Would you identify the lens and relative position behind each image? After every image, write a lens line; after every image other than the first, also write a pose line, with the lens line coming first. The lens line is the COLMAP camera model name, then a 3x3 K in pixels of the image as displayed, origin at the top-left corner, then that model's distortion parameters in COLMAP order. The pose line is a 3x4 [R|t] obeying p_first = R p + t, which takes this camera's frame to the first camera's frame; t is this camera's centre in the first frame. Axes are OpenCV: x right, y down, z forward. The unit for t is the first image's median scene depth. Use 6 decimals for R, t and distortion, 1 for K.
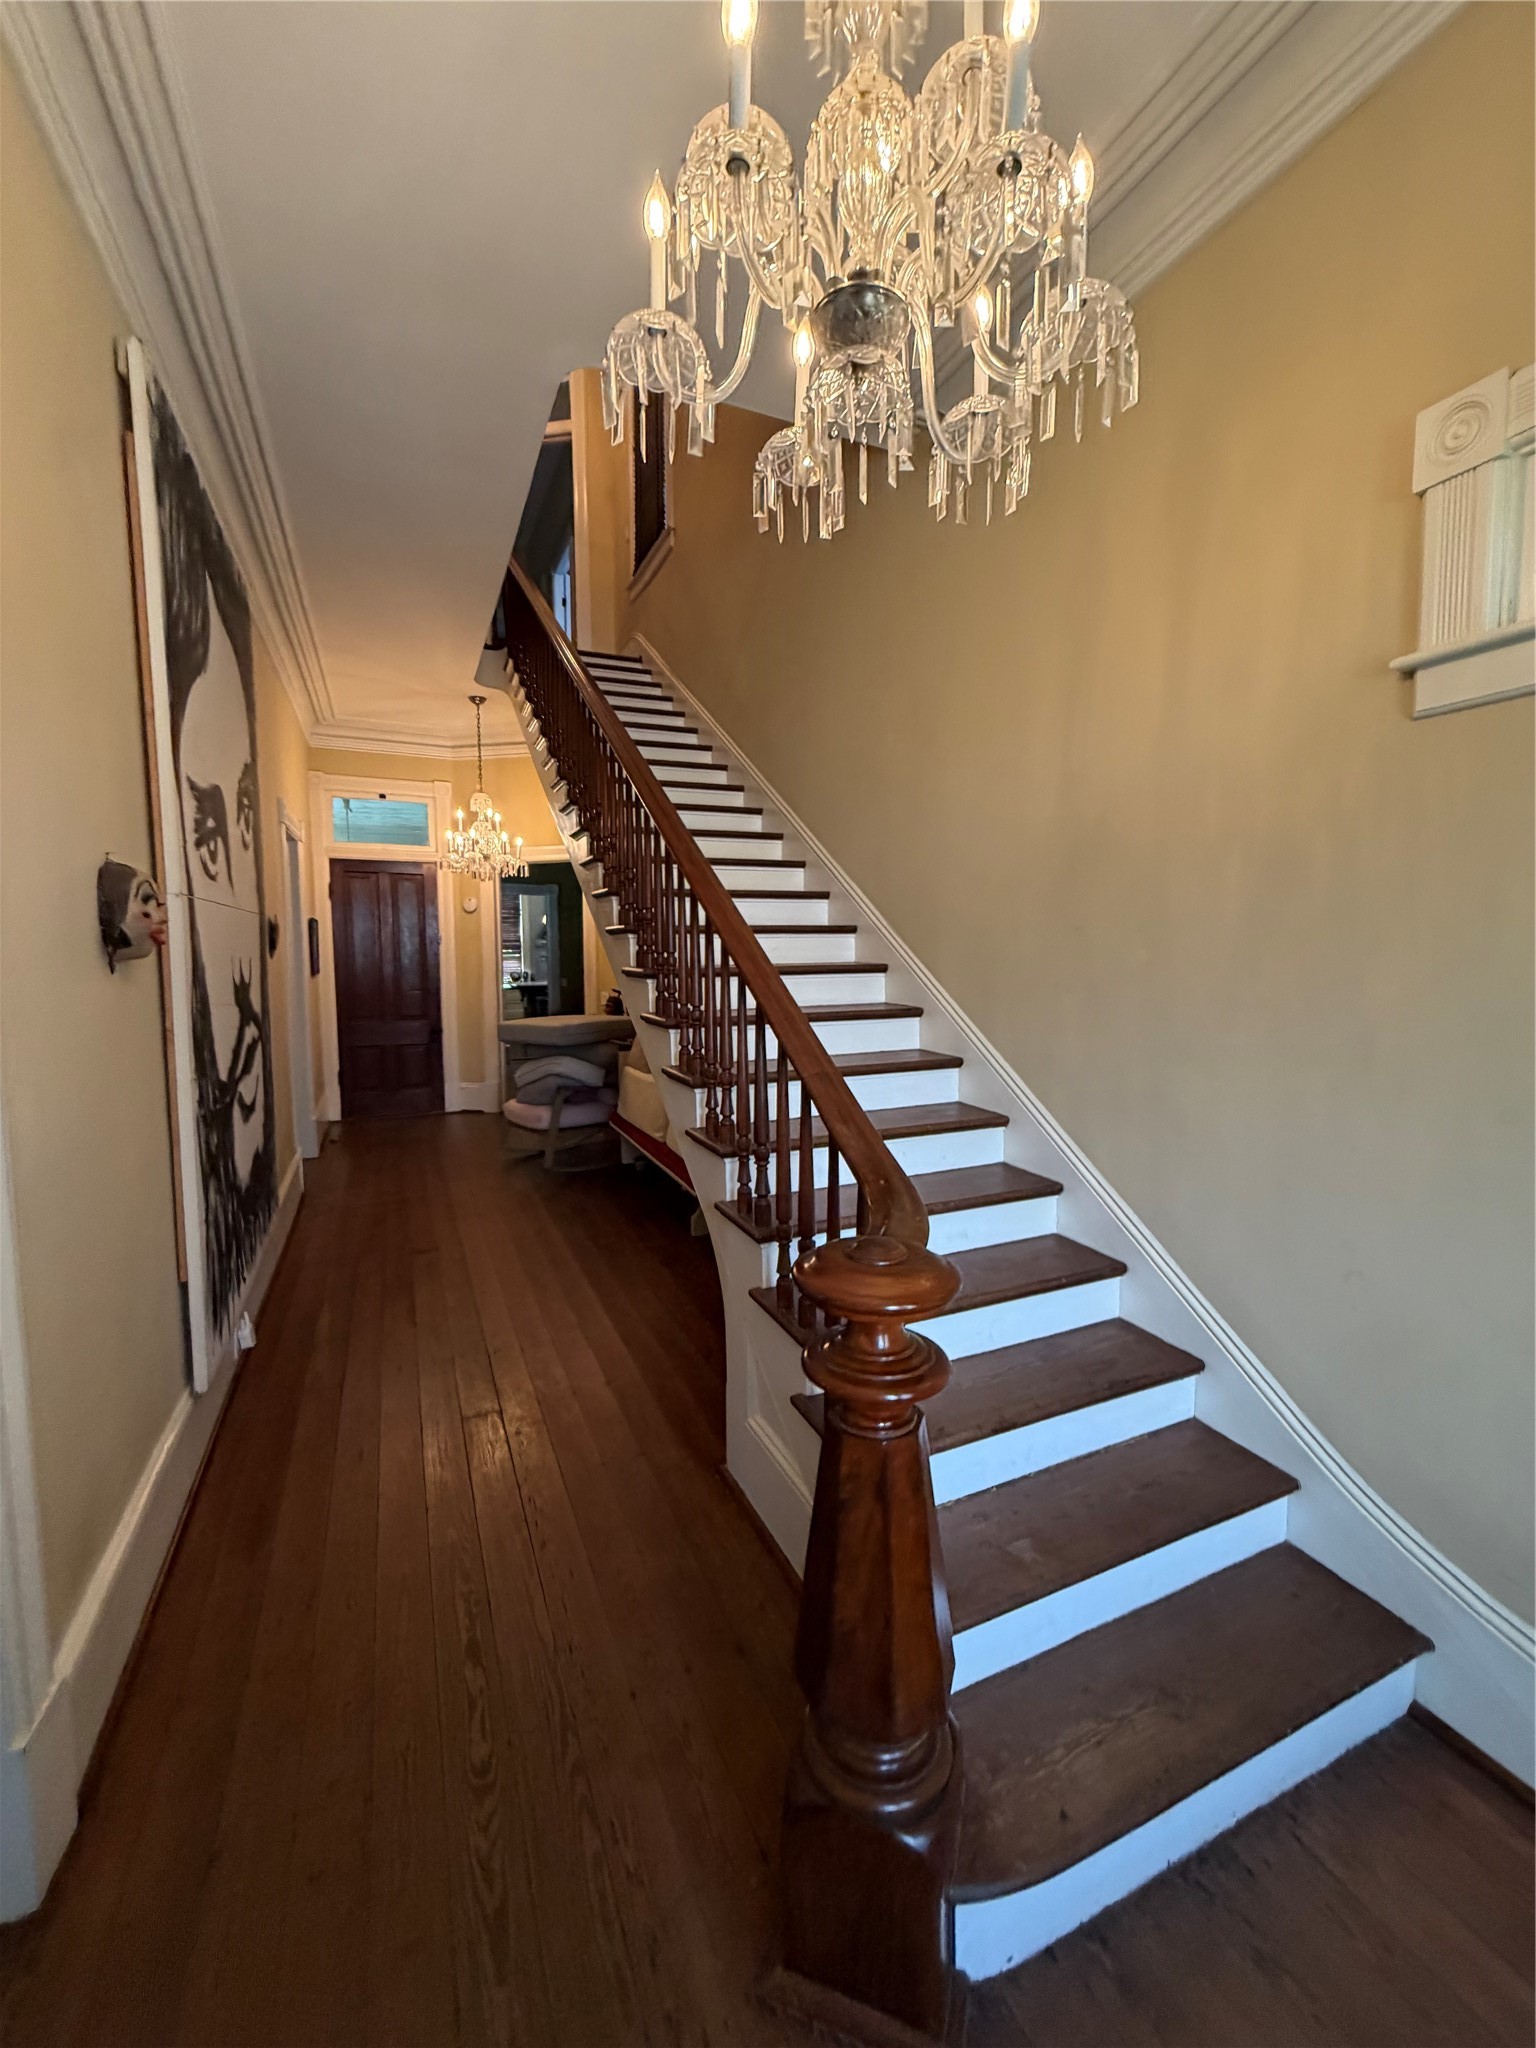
lens RADIAL K [[815.7, 0, 765.7], [0, 815.7, 1016.5], [0, 0, 1]] dist [-0.003207, 0.000236]
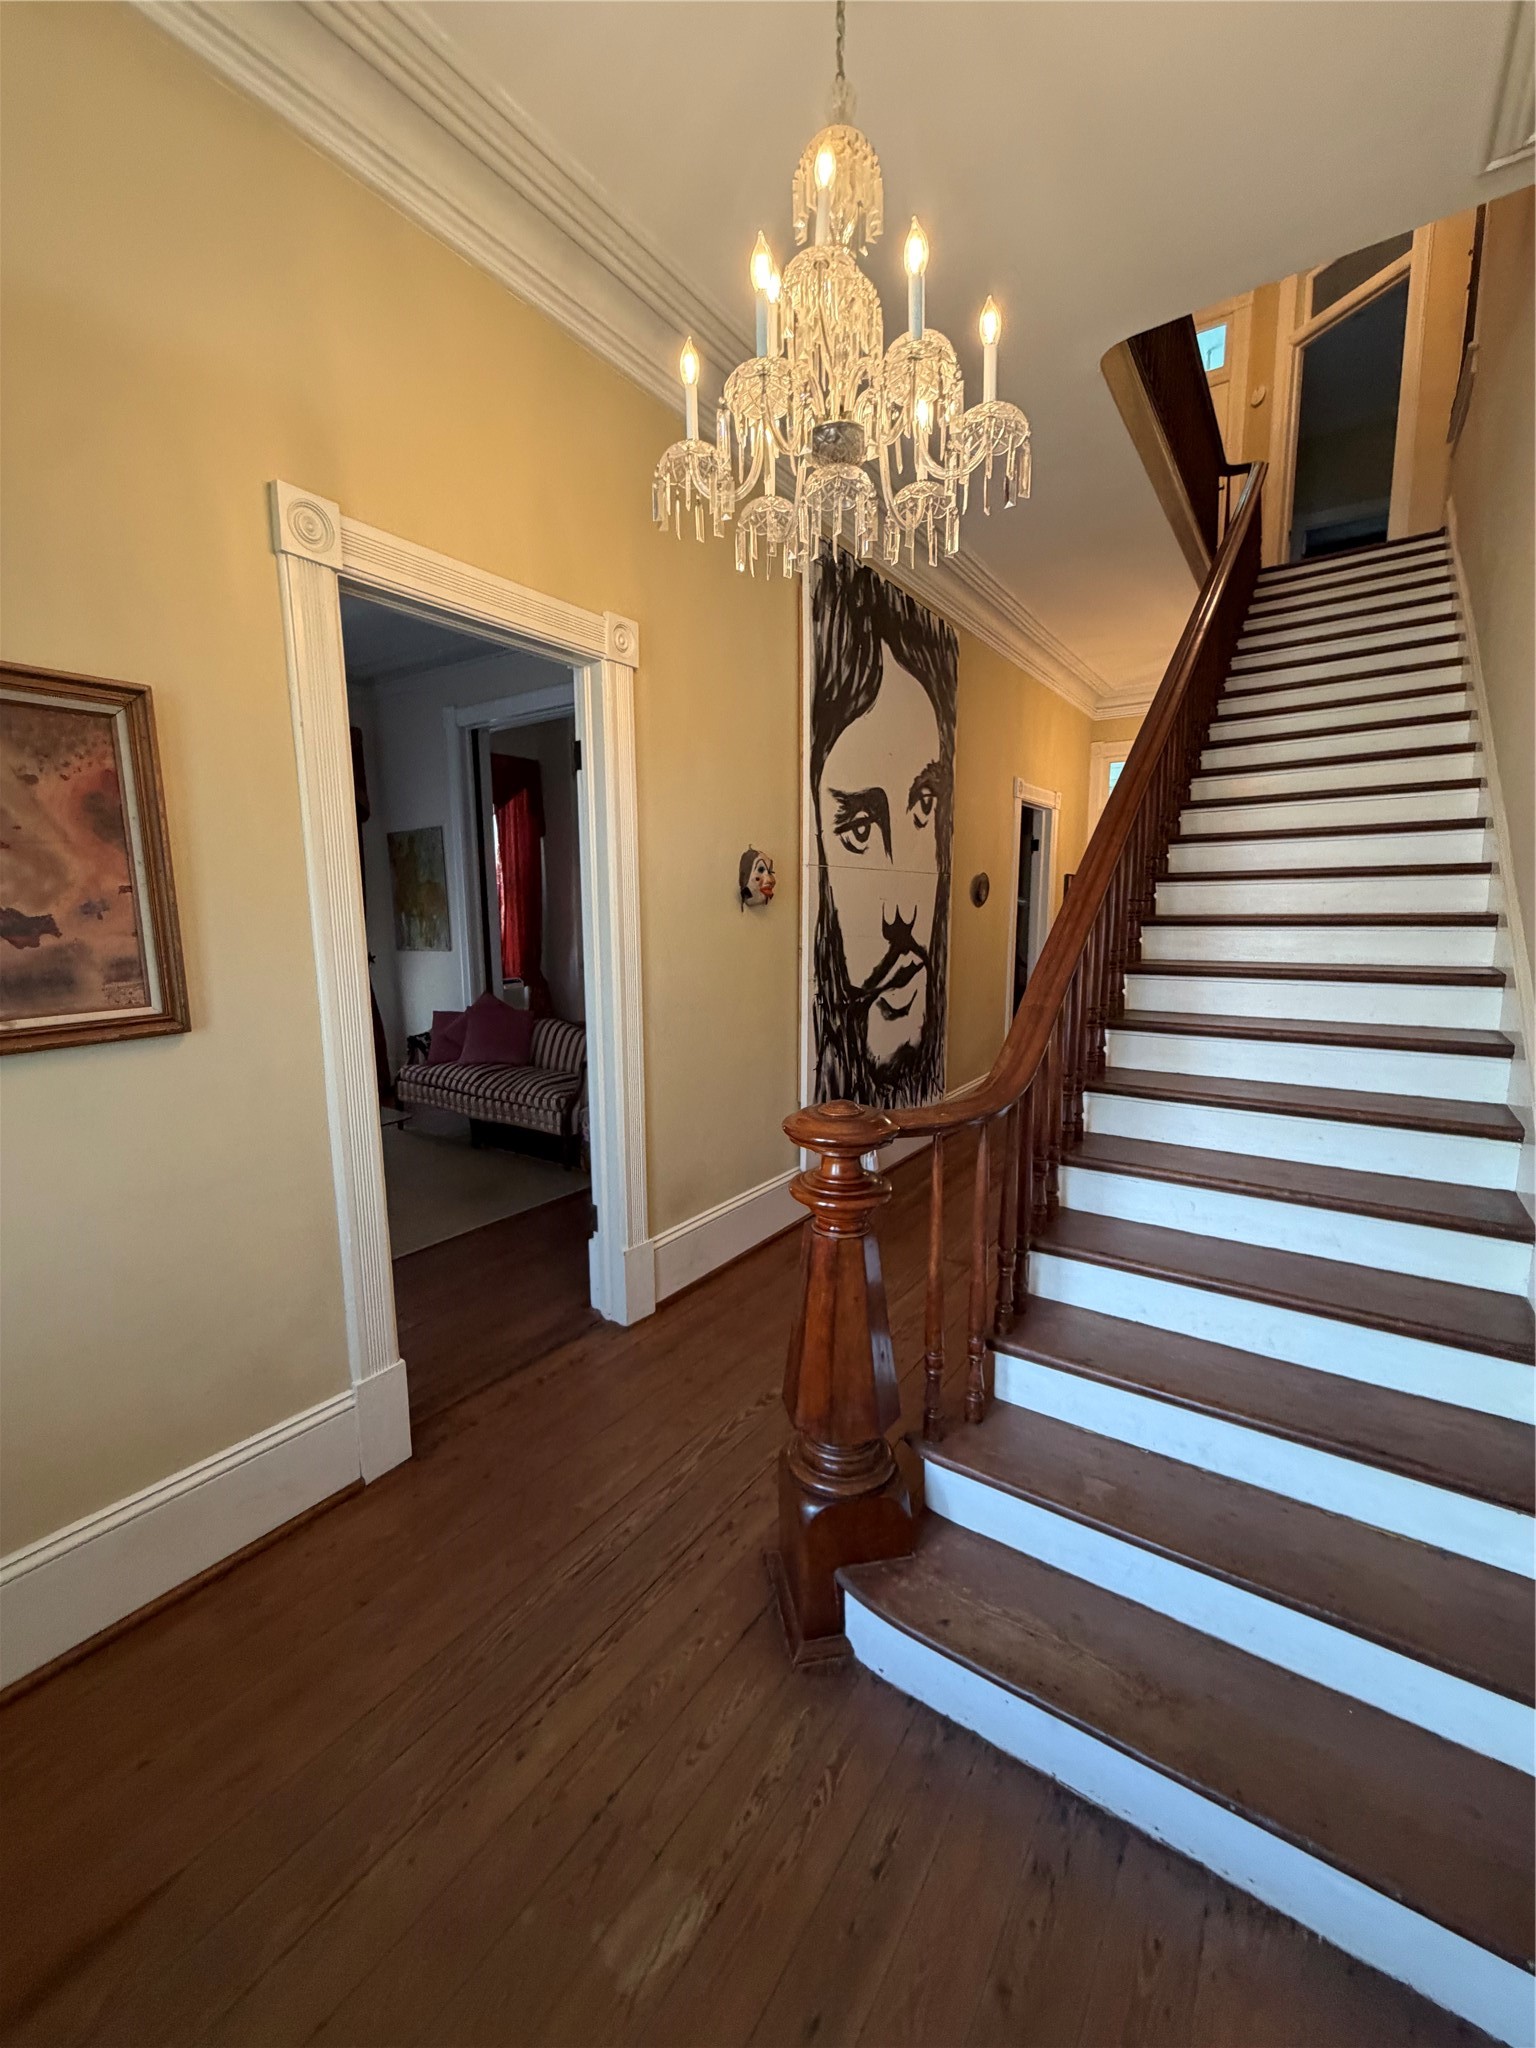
lens RADIAL K [[815.7, 0, 765.7], [0, 815.7, 1016.5], [0, 0, 1]] dist [-0.003207, 0.000236]
pose [[0.515626, 0.114761, -0.849094, 0.262962], [-0.067279, 0.993353, 0.093403, 0.001764], [0.854168, 0.008965, 0.519919, 0.033837]]
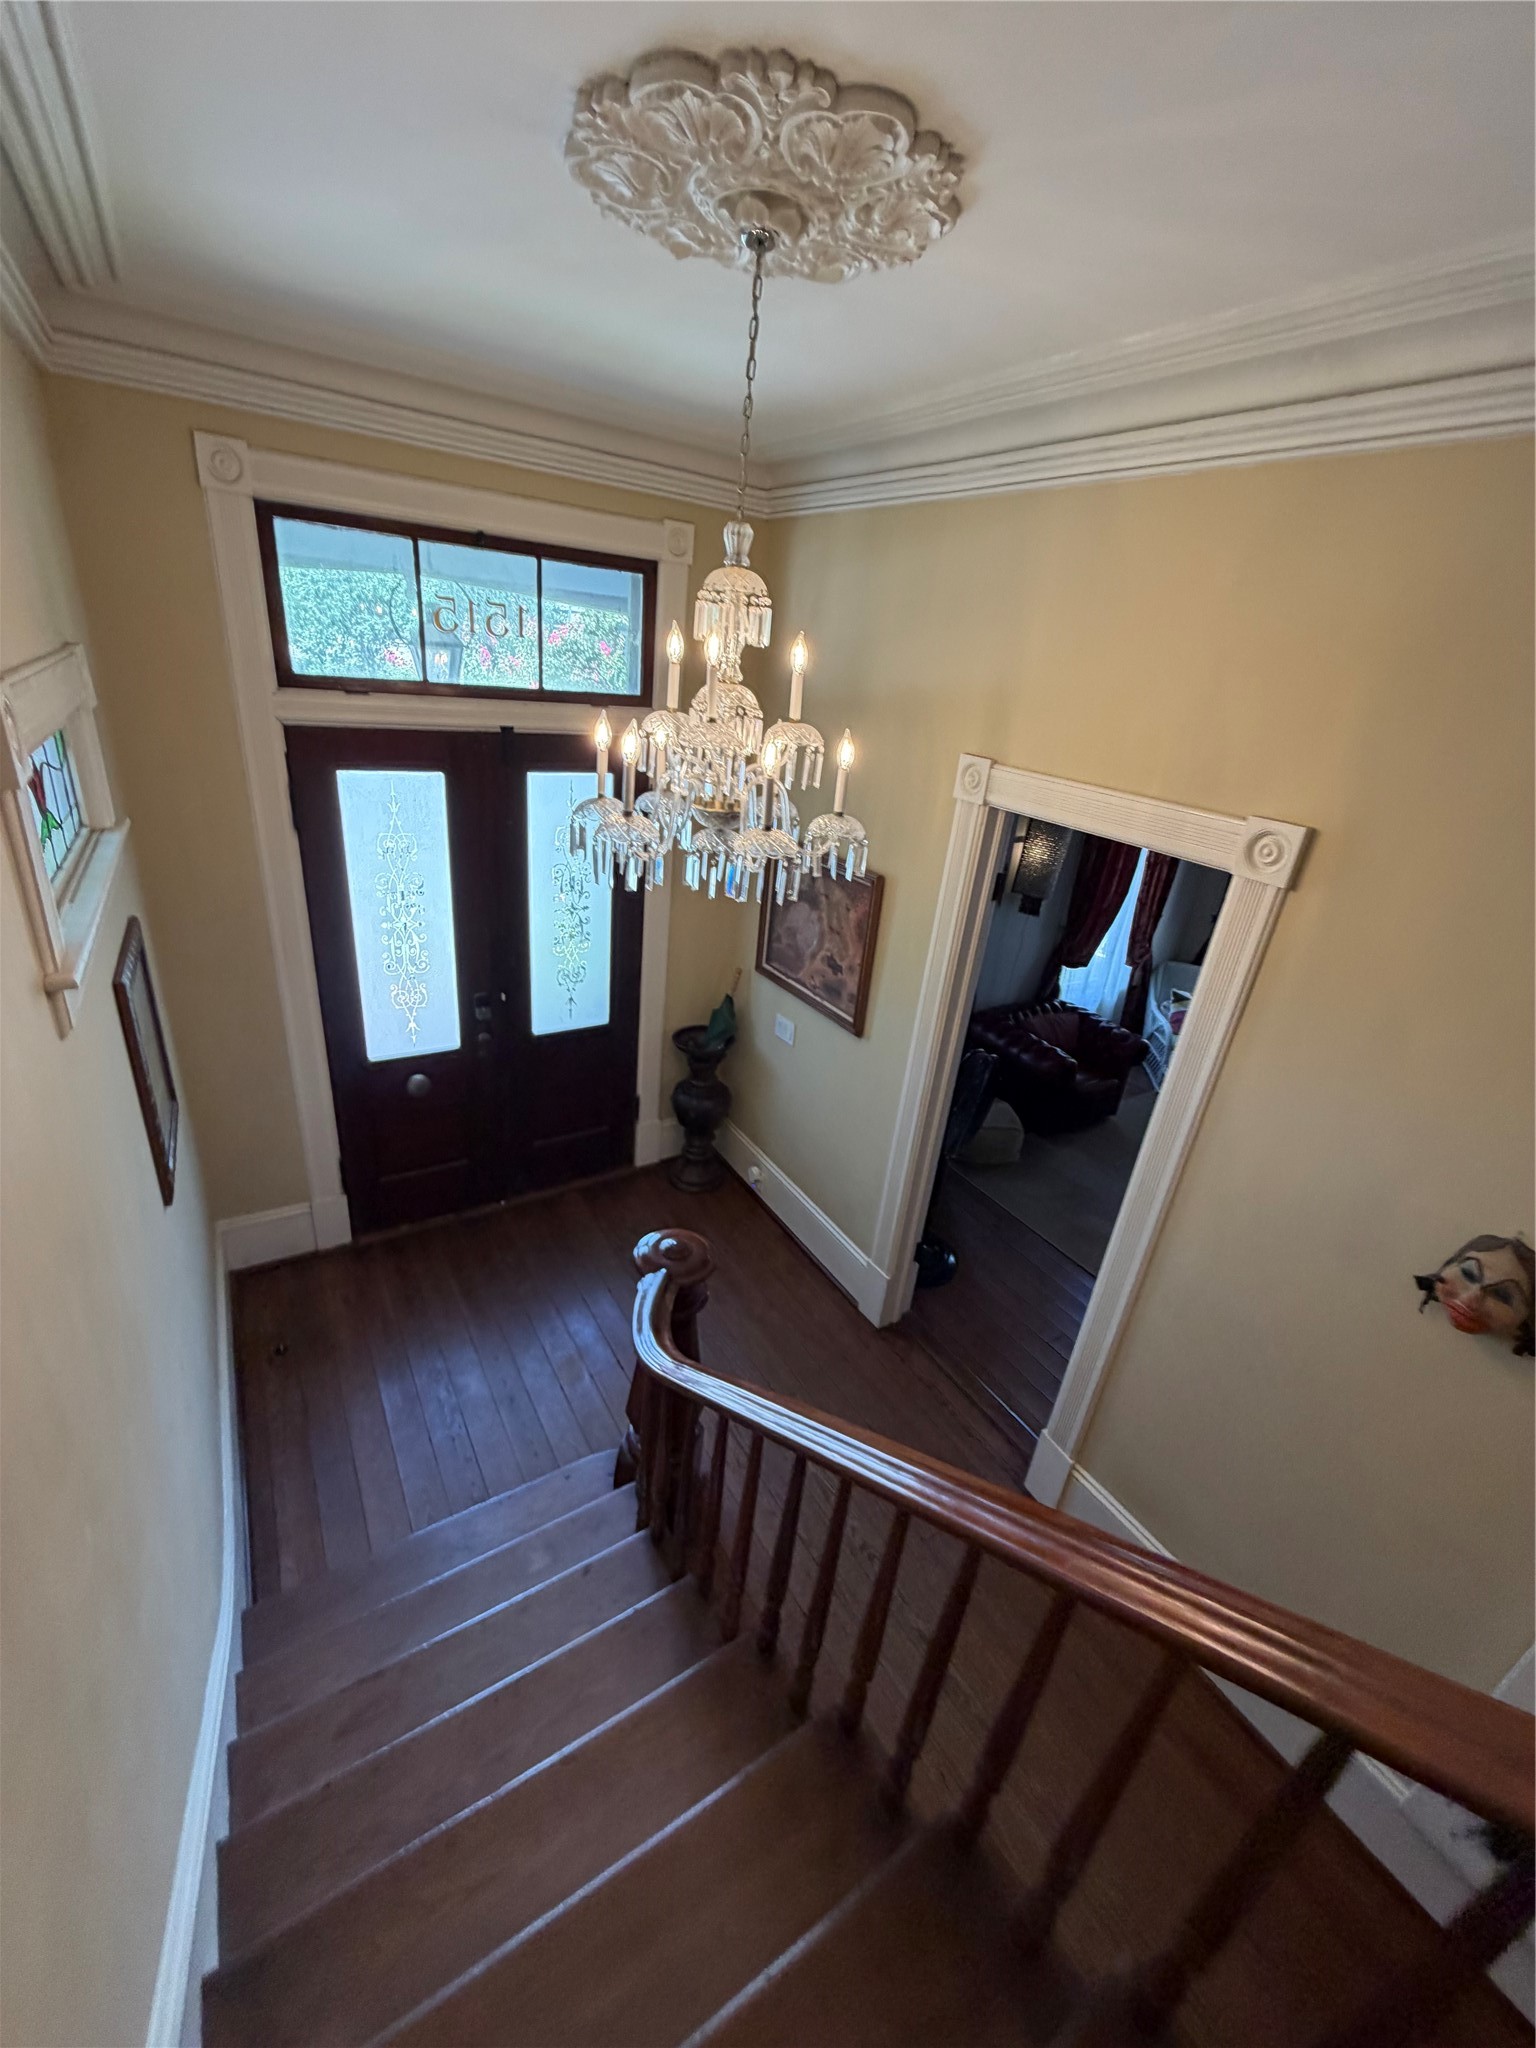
lens RADIAL K [[815.7, 0, 765.7], [0, 815.7, 1016.5], [0, 0, 1]] dist [-0.003207, 0.000236]
pose [[-0.985081, -0.035385, -0.168413, 0.058748], [-0.113464, 0.869334, 0.481024, -0.252448], [0.129386, 0.492956, -0.860380, 0.522717]]
